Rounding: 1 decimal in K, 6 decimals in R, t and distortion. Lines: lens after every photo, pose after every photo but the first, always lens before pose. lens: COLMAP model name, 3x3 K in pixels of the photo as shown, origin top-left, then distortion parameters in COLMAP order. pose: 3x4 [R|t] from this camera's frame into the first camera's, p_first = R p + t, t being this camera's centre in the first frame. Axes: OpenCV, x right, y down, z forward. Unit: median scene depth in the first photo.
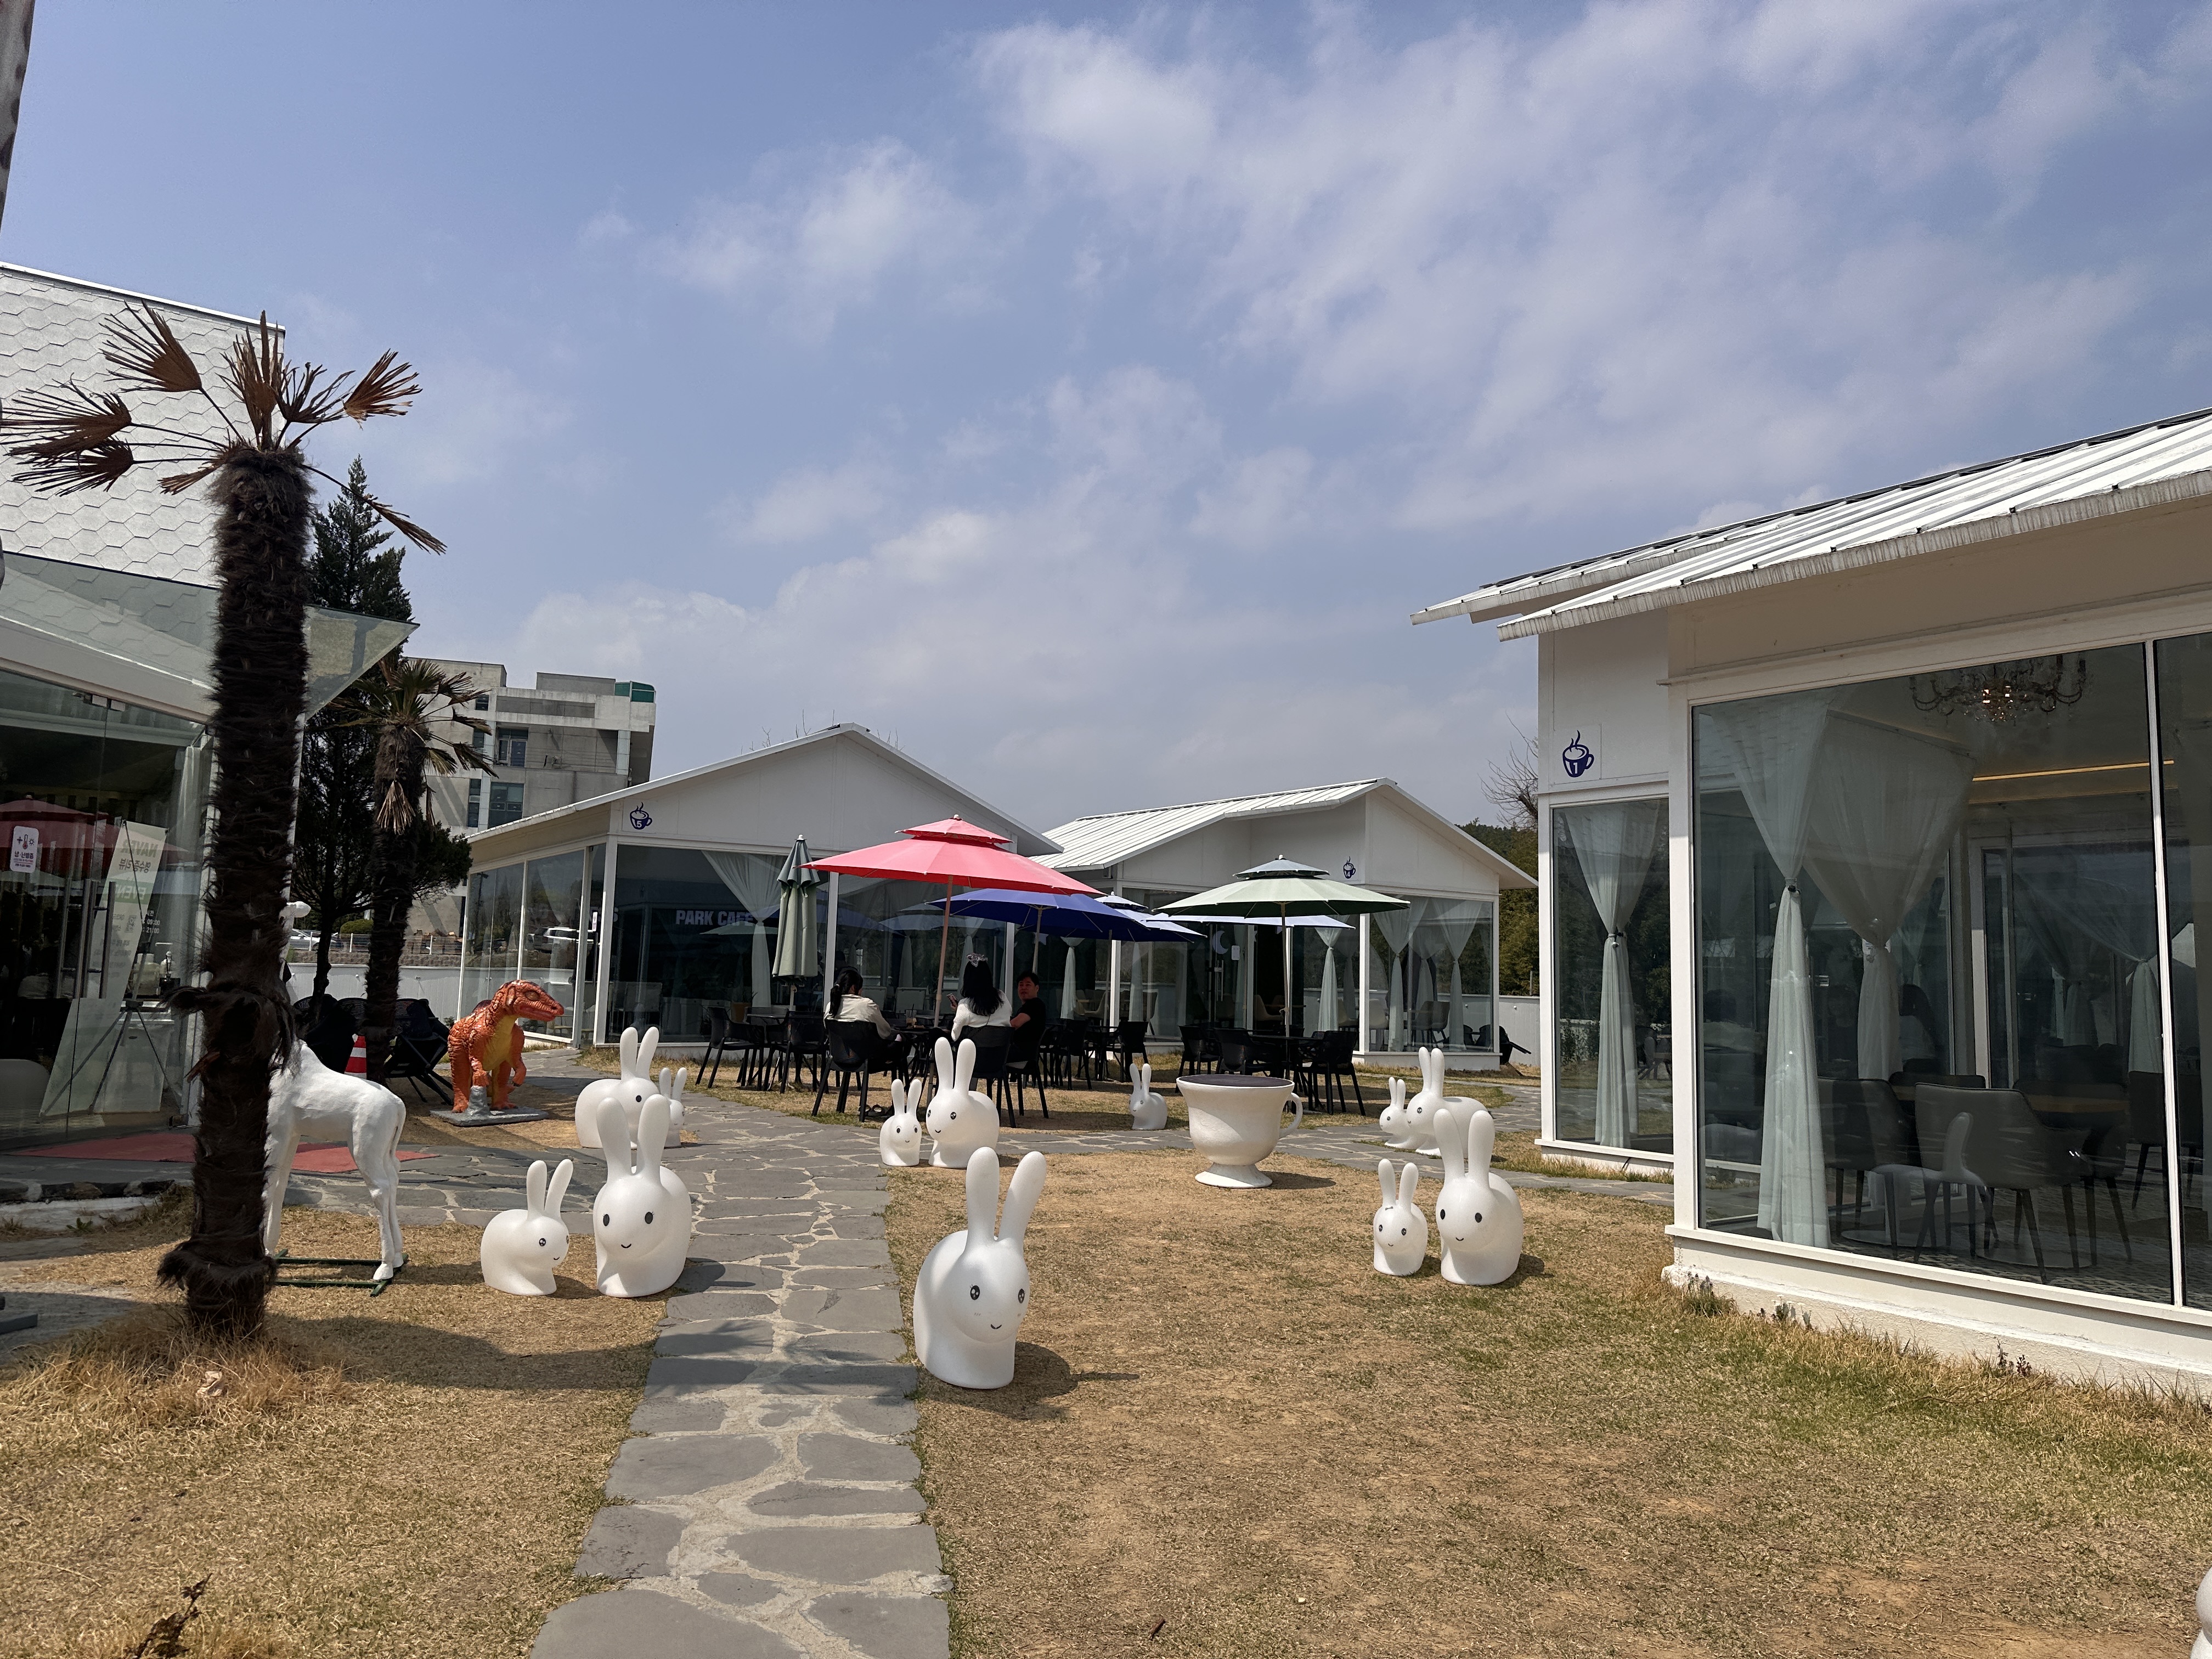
lens RADIAL K [[1637.0, 0, 1118.2], [0, 1637.0, 866.0], [0, 0, 1]] dist [0.199796, -0.361462]
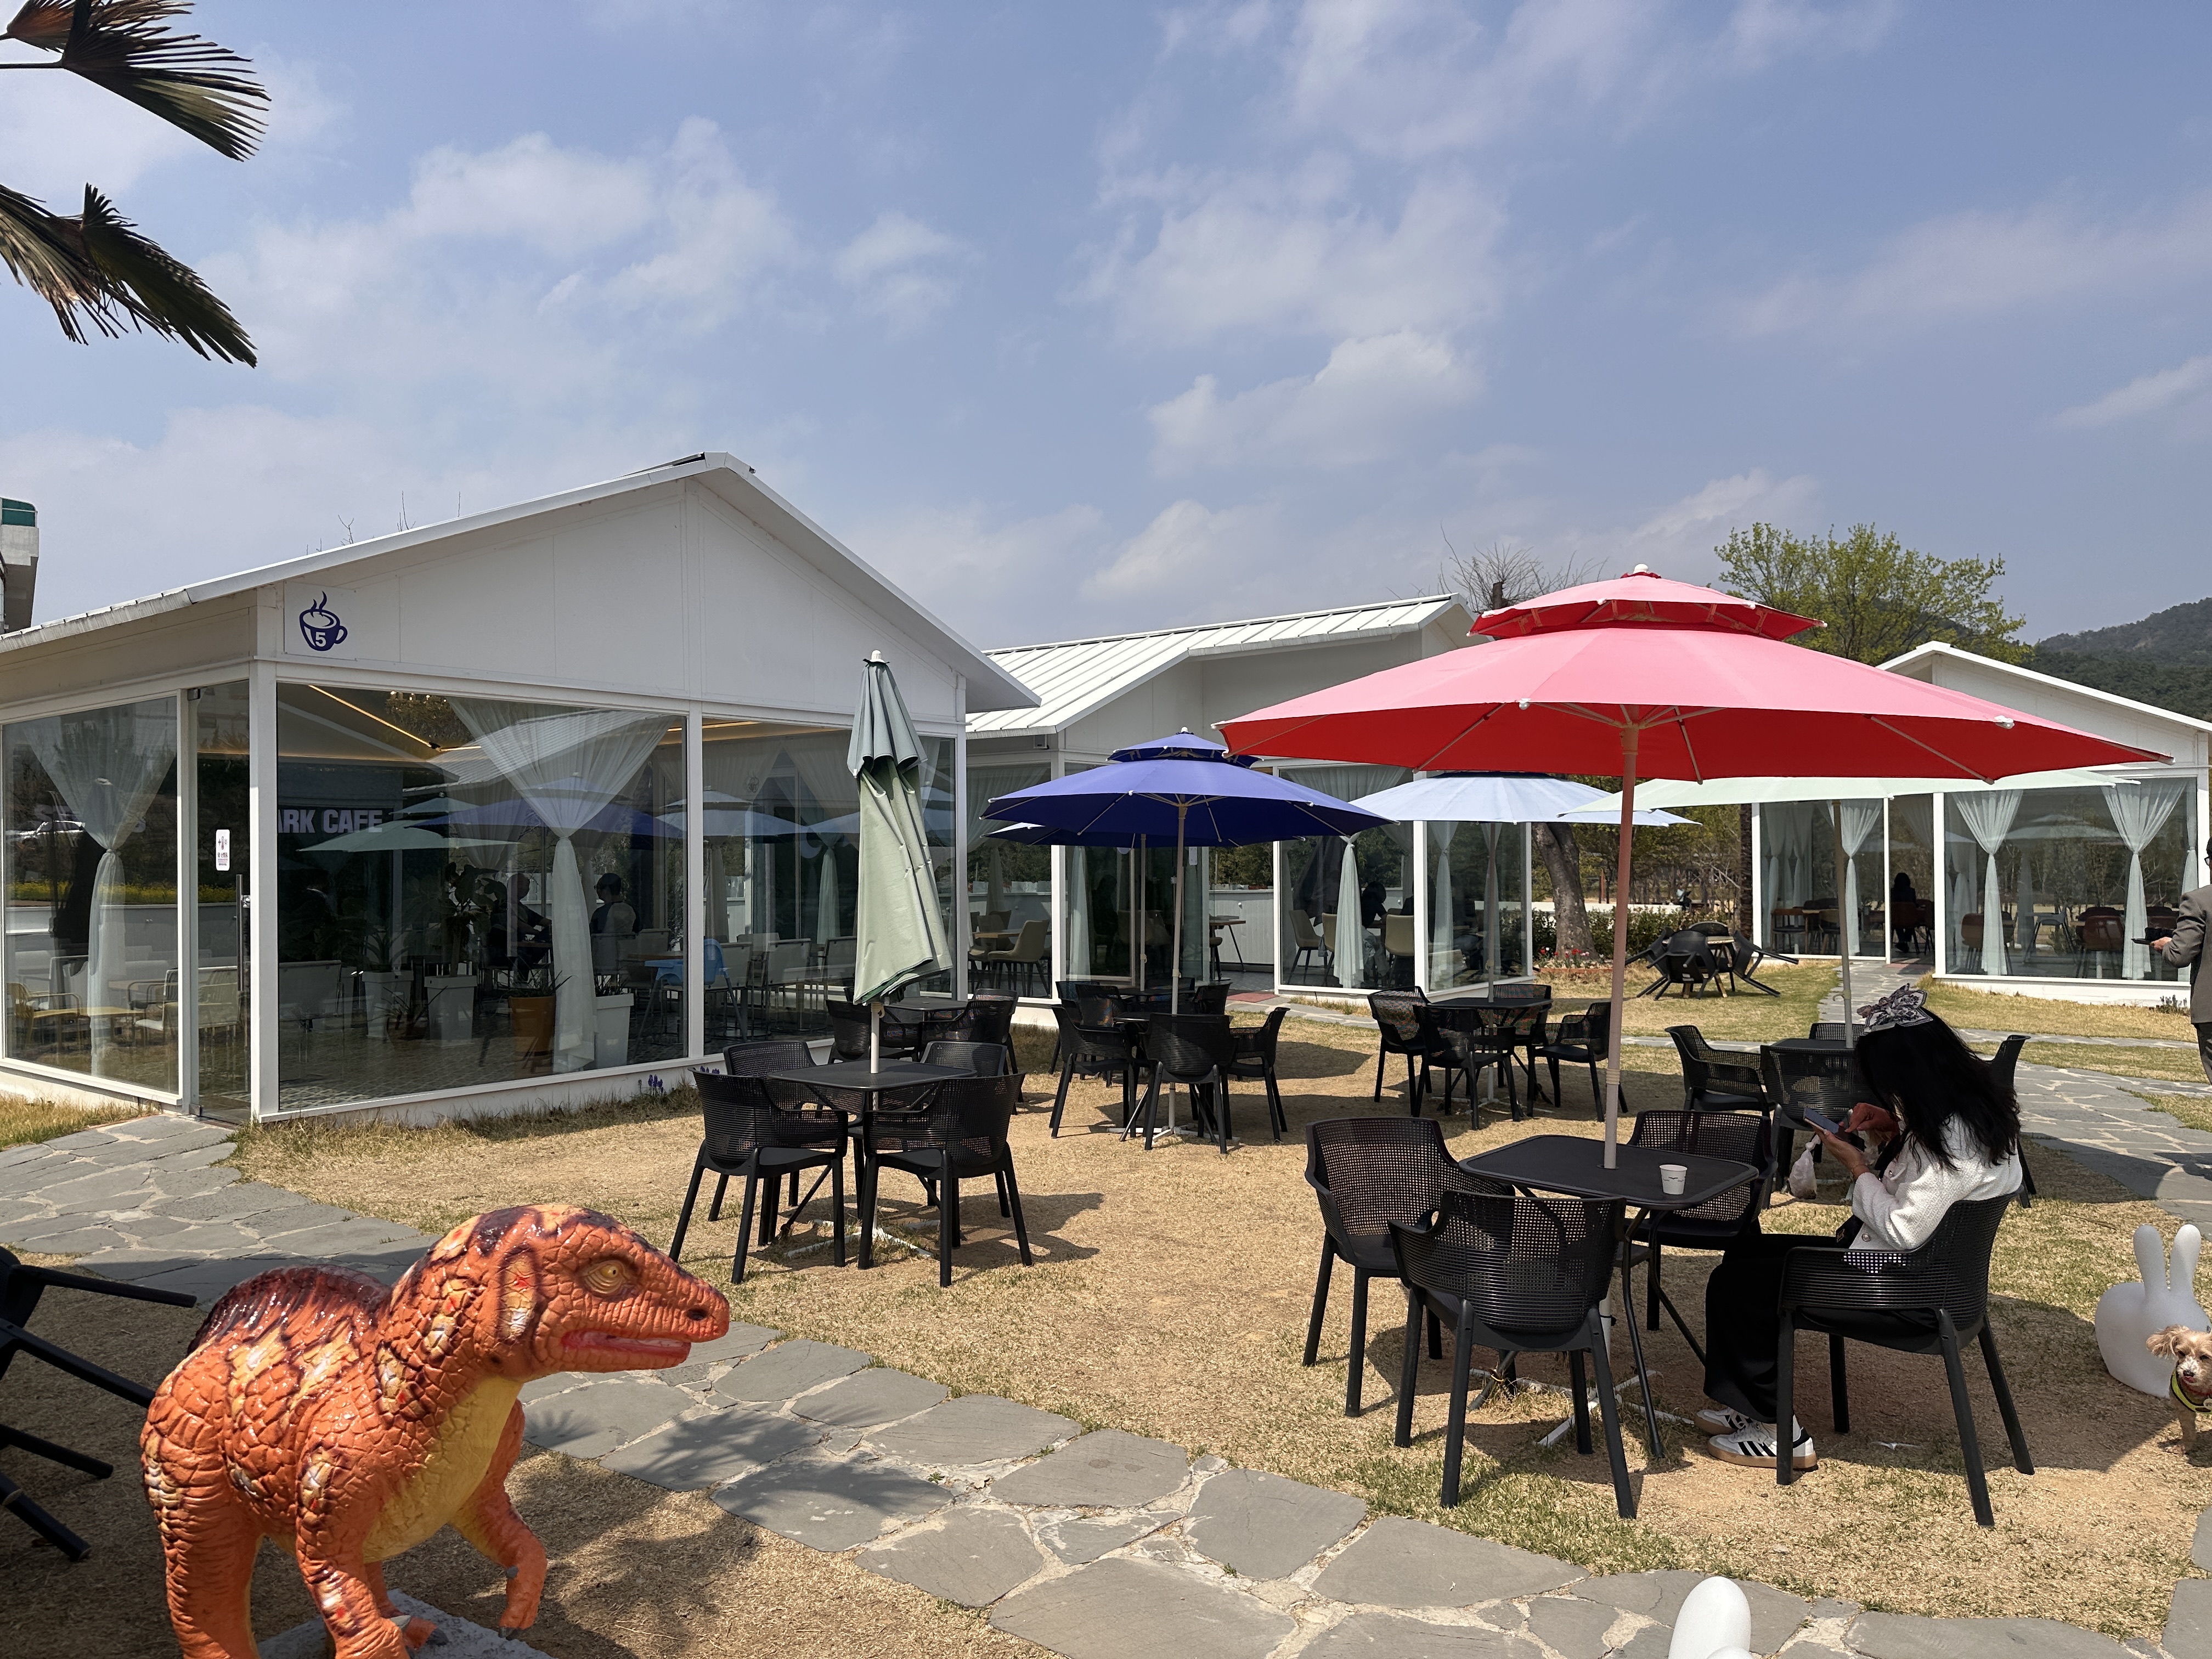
lens RADIAL K [[1637.0, 0, 1118.2], [0, 1637.0, 866.0], [0, 0, 1]] dist [0.199796, -0.361462]
pose [[0.948073, -0.033265, 0.316309, -0.181082], [0.008447, 0.996798, 0.079510, 0.002109], [-0.317942, -0.072709, 0.945318, 0.379484]]
